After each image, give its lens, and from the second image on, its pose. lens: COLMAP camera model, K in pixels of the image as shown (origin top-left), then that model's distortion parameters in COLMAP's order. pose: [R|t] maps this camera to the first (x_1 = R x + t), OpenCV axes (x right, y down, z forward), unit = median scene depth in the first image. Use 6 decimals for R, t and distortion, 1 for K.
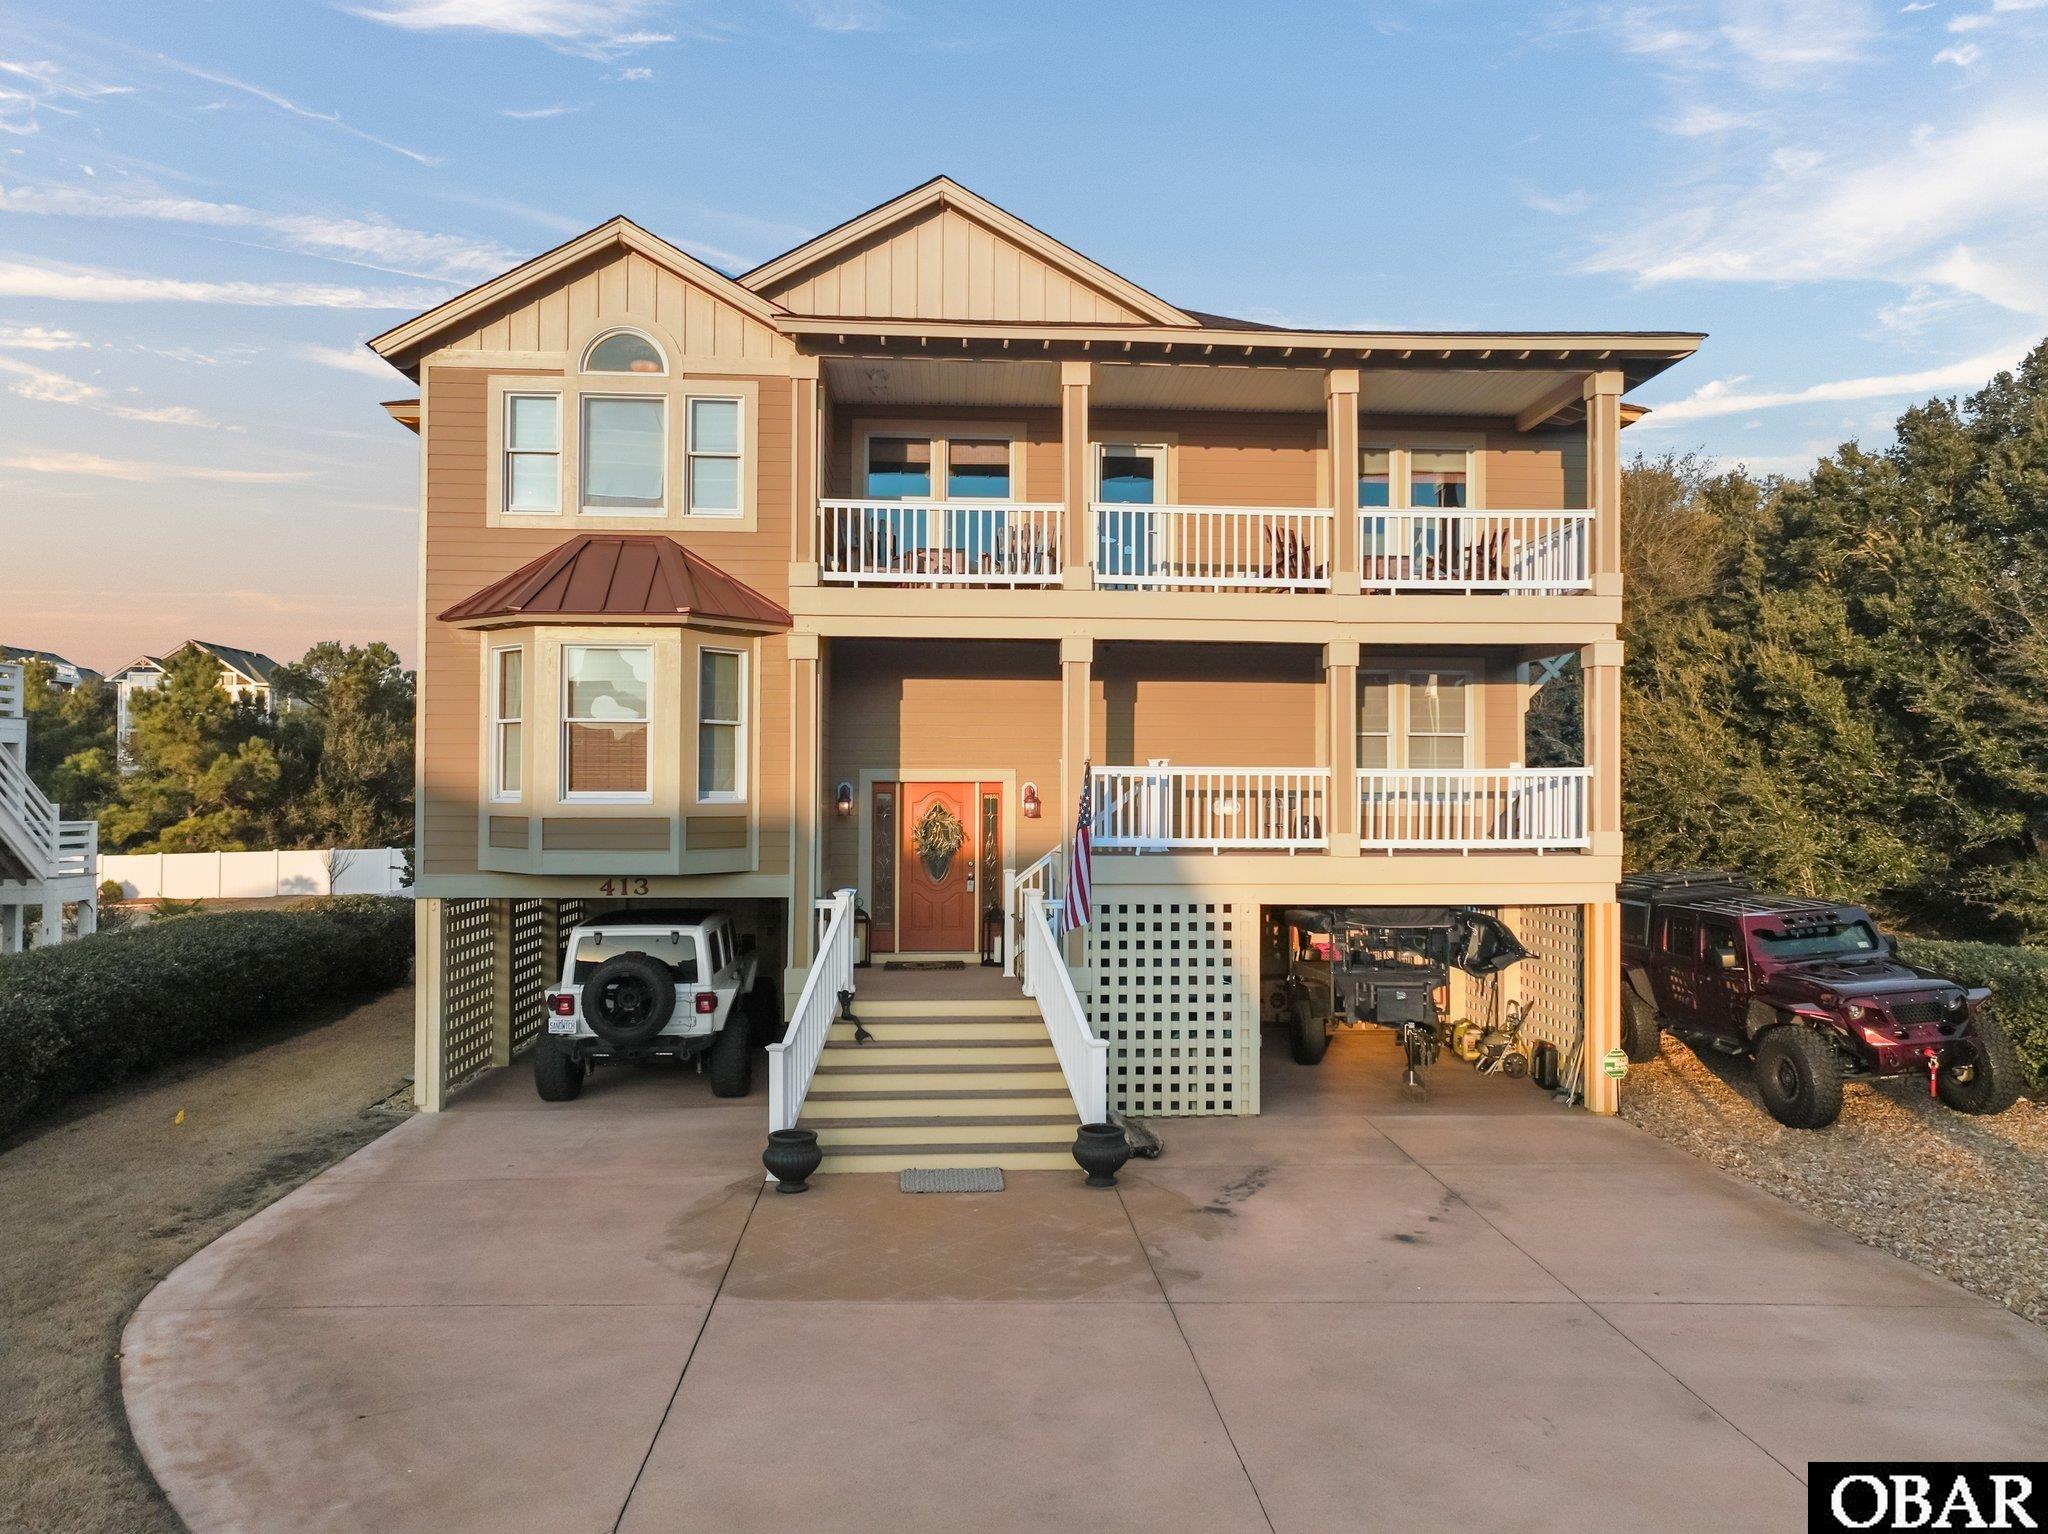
lens RADIAL K [[1470.5, 0, 1024.0], [0, 1470.5, 767.0], [0, 0, 1]] dist [-0.002755, 0.003794]
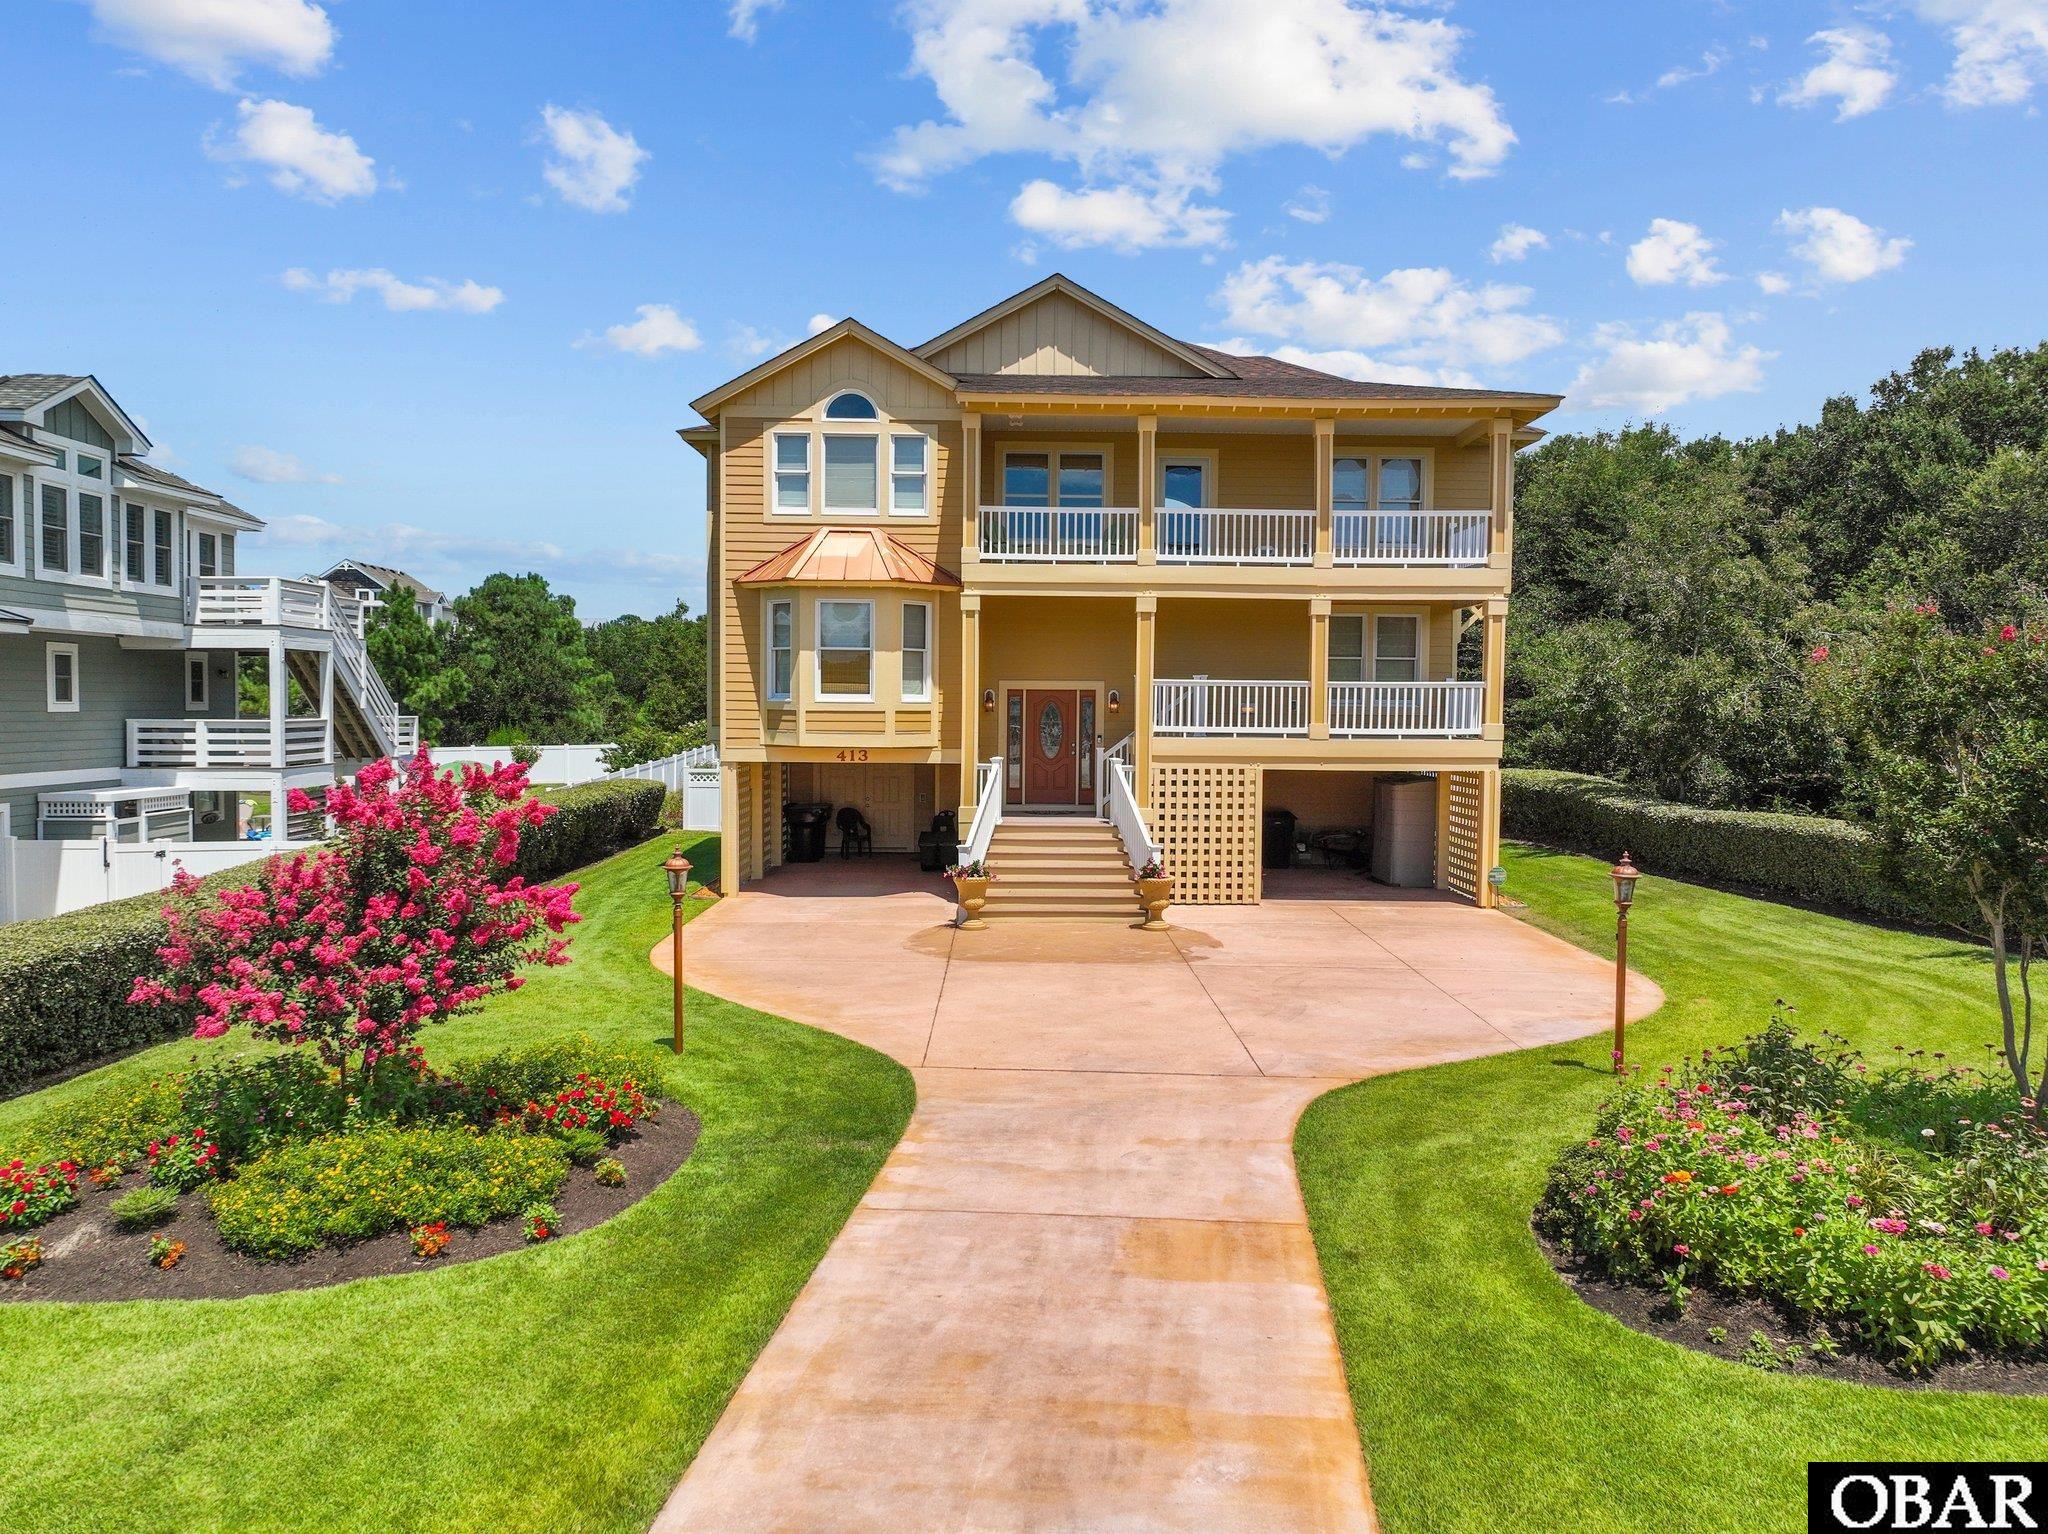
lens RADIAL K [[1470.5, 0, 1024.0], [0, 1470.5, 767.0], [0, 0, 1]] dist [-0.002755, 0.003794]
pose [[0.998991, 0.007883, -0.044224, -0.022508], [-0.005419, 0.998441, 0.055551, 0.006173], [0.044593, -0.055255, 0.997476, -0.554515]]
